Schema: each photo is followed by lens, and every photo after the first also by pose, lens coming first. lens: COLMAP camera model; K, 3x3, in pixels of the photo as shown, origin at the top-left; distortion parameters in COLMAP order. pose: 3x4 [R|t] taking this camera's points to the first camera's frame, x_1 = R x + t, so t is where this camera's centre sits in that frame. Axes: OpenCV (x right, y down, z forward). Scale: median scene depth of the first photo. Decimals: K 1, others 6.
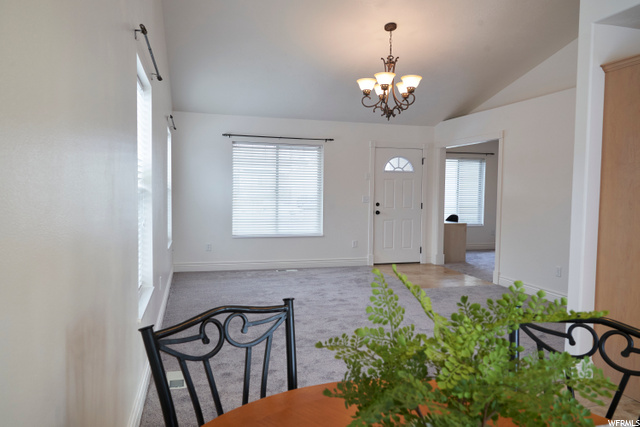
lens RADIAL K [[444.1, 0, 320.0], [0, 444.1, 213.5], [0, 0, 1]] dist [-0.001508, -0.000877]
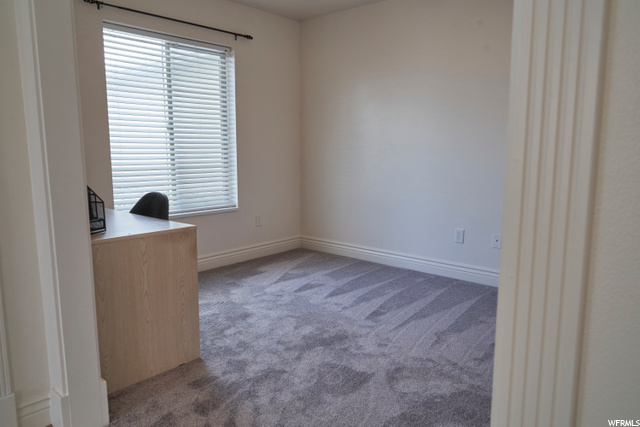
lens RADIAL K [[444.1, 0, 320.0], [0, 444.1, 213.5], [0, 0, 1]] dist [-0.001508, -0.000877]
pose [[0.839413, -0.090787, 0.535857, 0.294391], [0.040932, 0.993710, 0.104239, -0.013311], [-0.541950, -0.065566, 0.837849, 0.863419]]
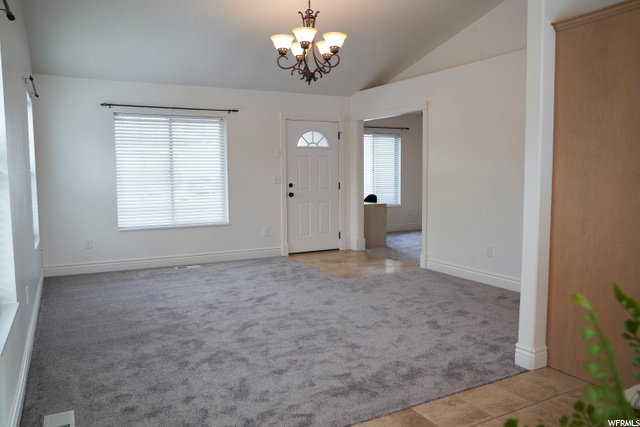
lens RADIAL K [[485.4, 0, 320.0], [0, 485.4, 213.5], [0, 0, 1]] dist [-0.110611, 0.112630]
pose [[0.975805, -0.038696, 0.215193, -0.023744], [0.031615, 0.998842, 0.036253, 0.002229], [-0.216347, -0.028572, 0.975898, 0.064153]]
